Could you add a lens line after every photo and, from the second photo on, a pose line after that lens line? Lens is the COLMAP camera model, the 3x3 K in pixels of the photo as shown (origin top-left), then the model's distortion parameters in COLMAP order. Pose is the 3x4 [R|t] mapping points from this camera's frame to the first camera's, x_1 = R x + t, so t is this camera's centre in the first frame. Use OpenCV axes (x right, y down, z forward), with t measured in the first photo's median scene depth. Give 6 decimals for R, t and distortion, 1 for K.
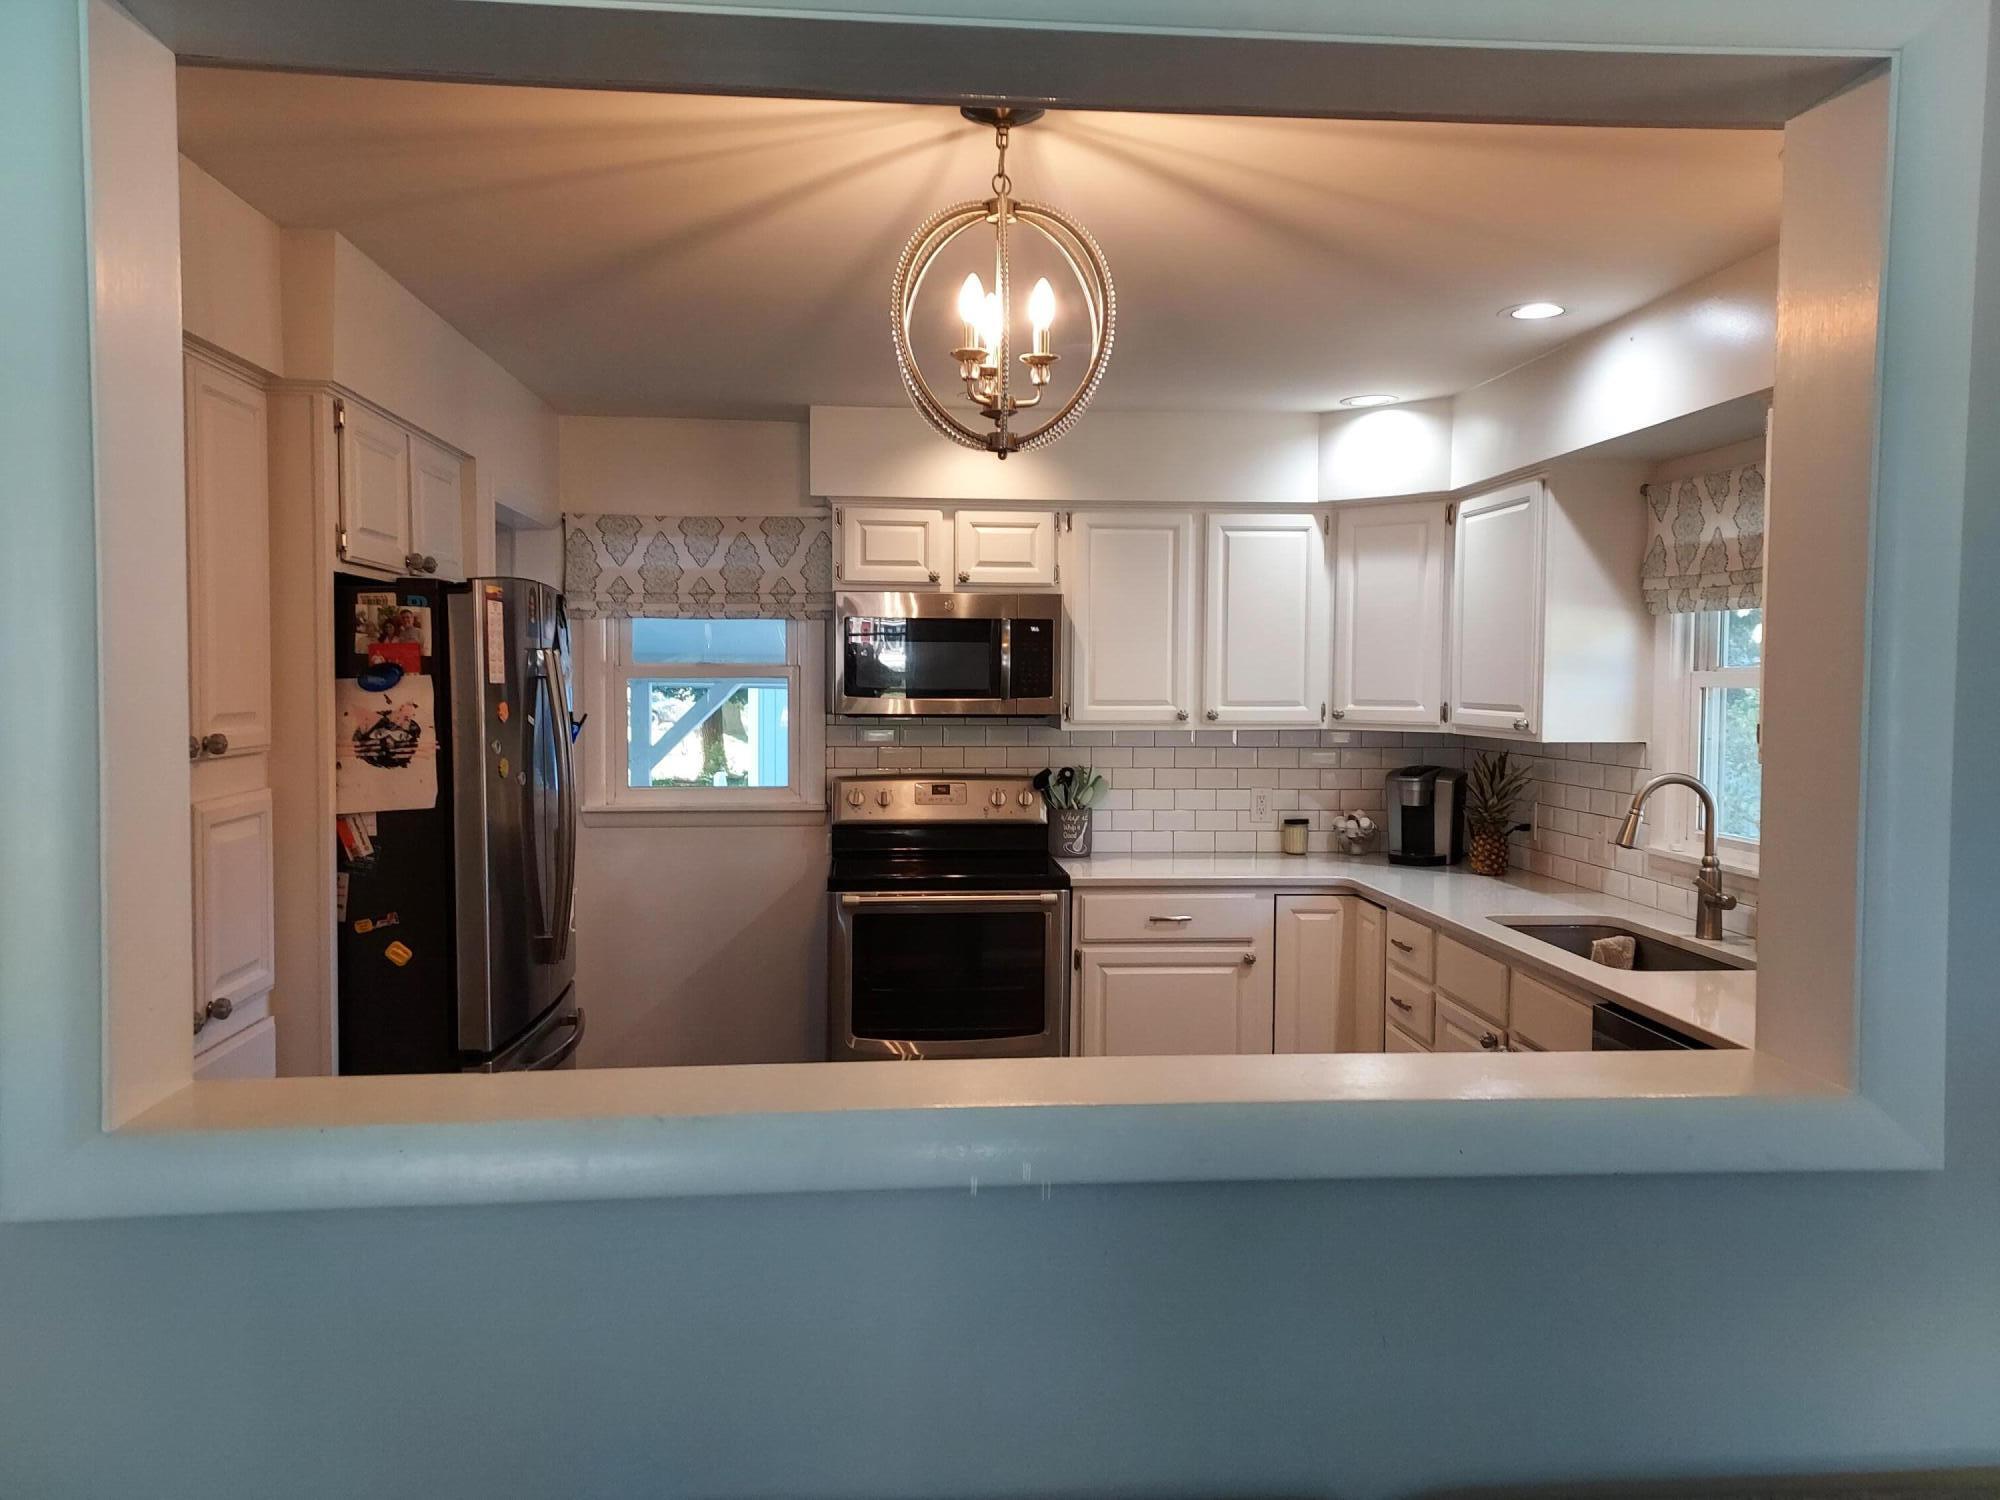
lens RADIAL K [[1455.0, 0, 996.8], [0, 1455.0, 746.9], [0, 0, 1]] dist [0.054208, -0.004135]
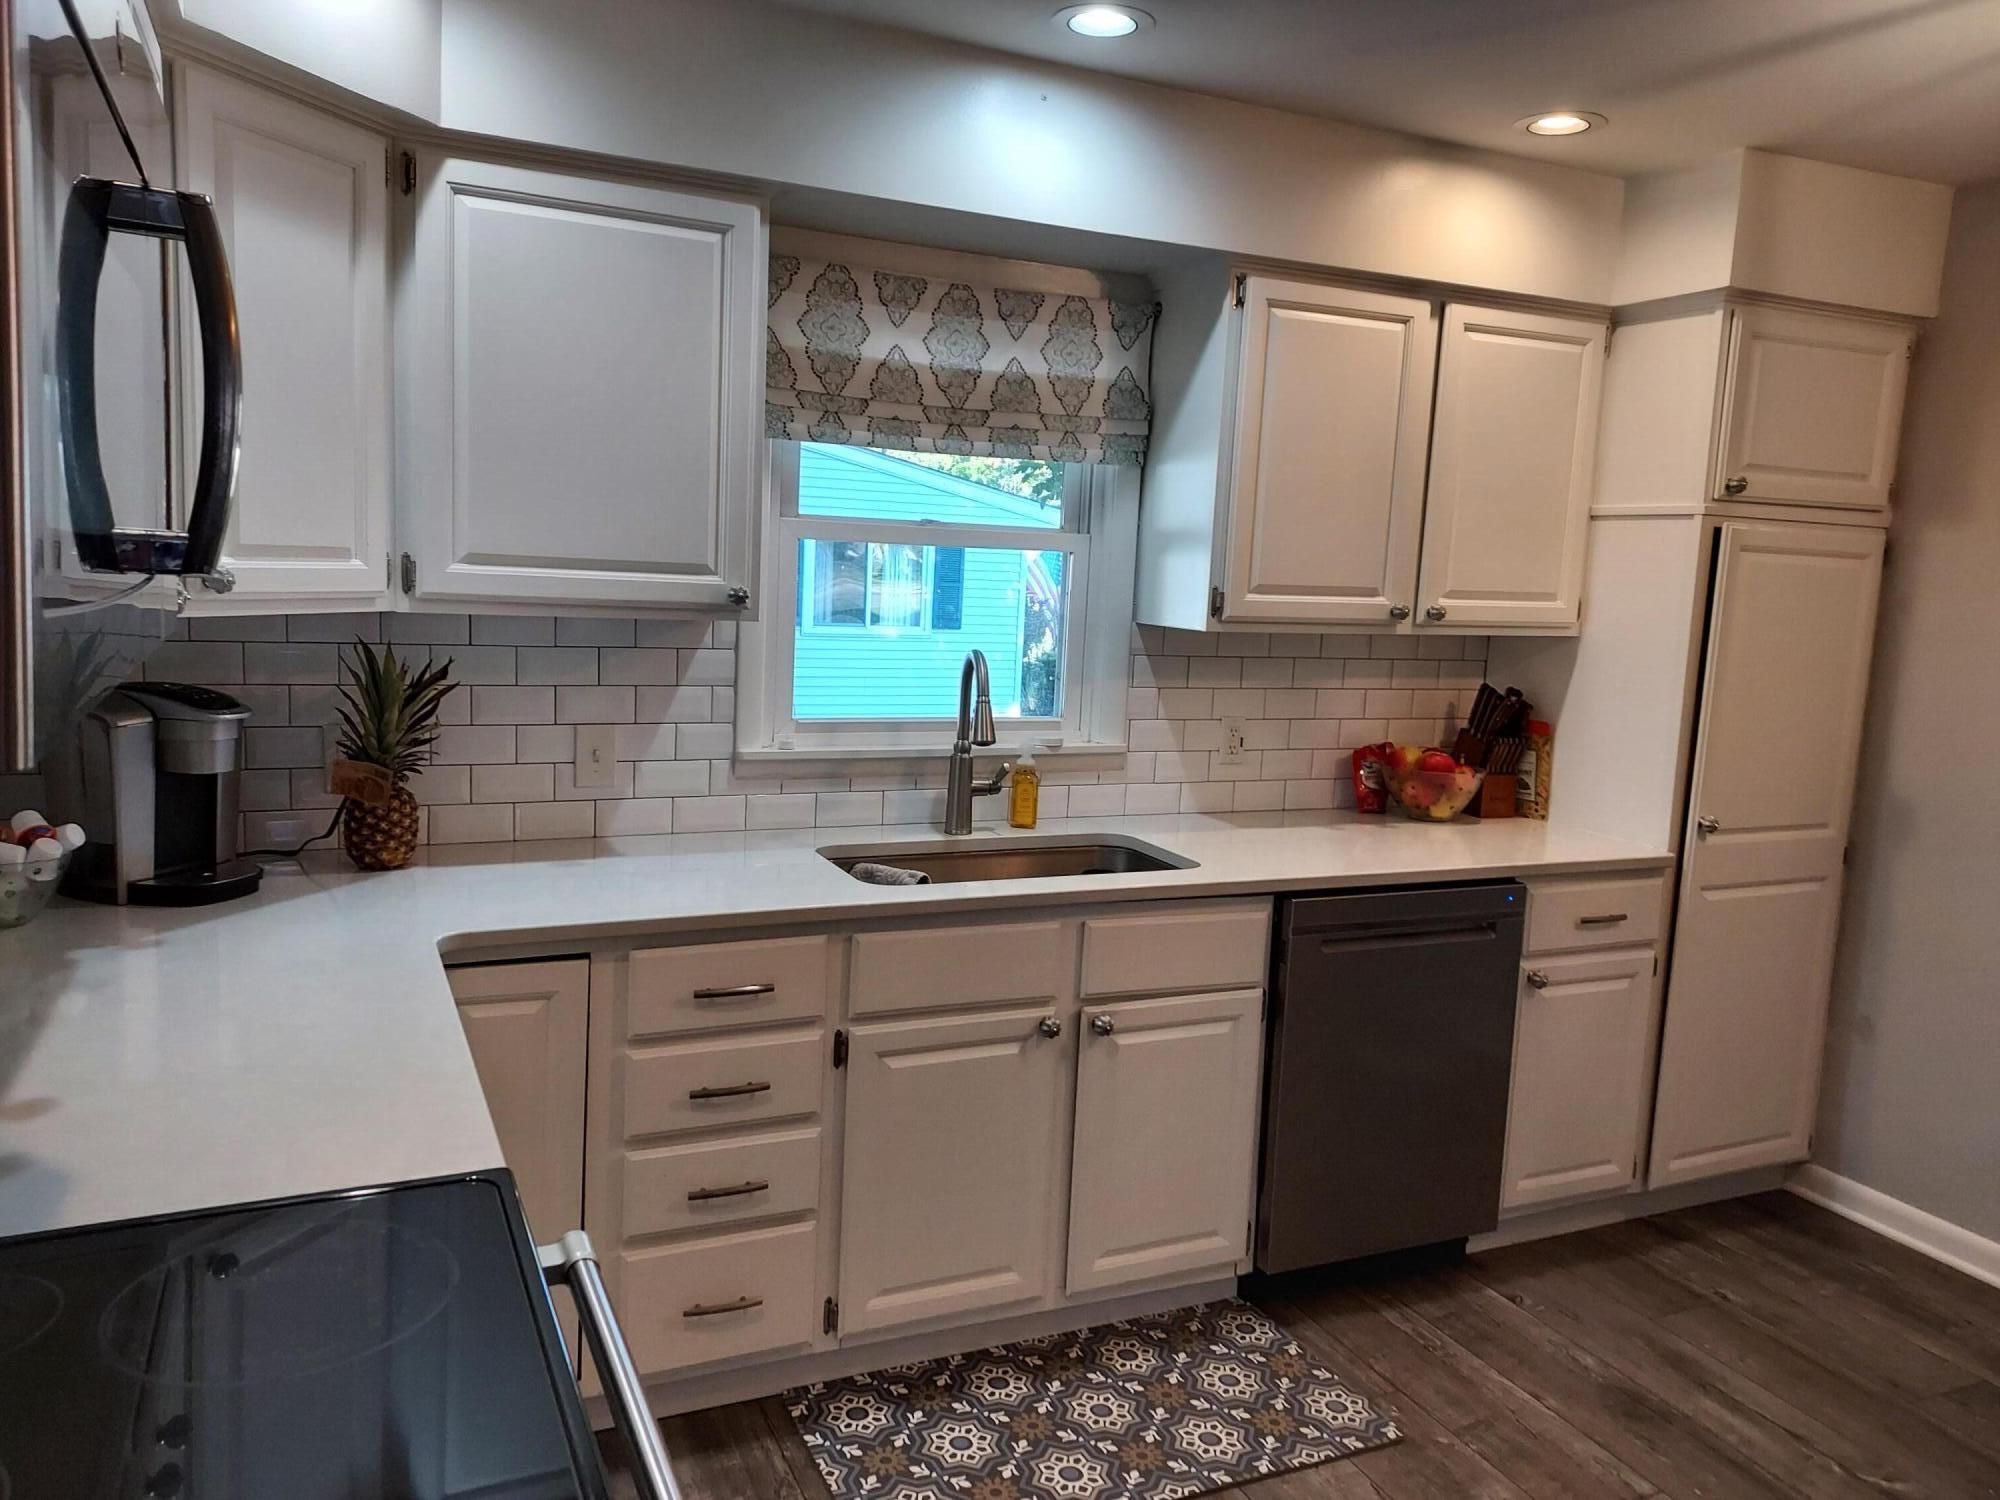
lens RADIAL K [[1455.0, 0, 996.9], [0, 1455.0, 745.5], [0, 0, 1]] dist [0.054208, -0.004135]
pose [[-0.339231, -0.142438, 0.929857, -0.310893], [-0.000736, 0.988510, 0.151154, -0.051591], [-0.940703, 0.050592, -0.335438, 1.220724]]
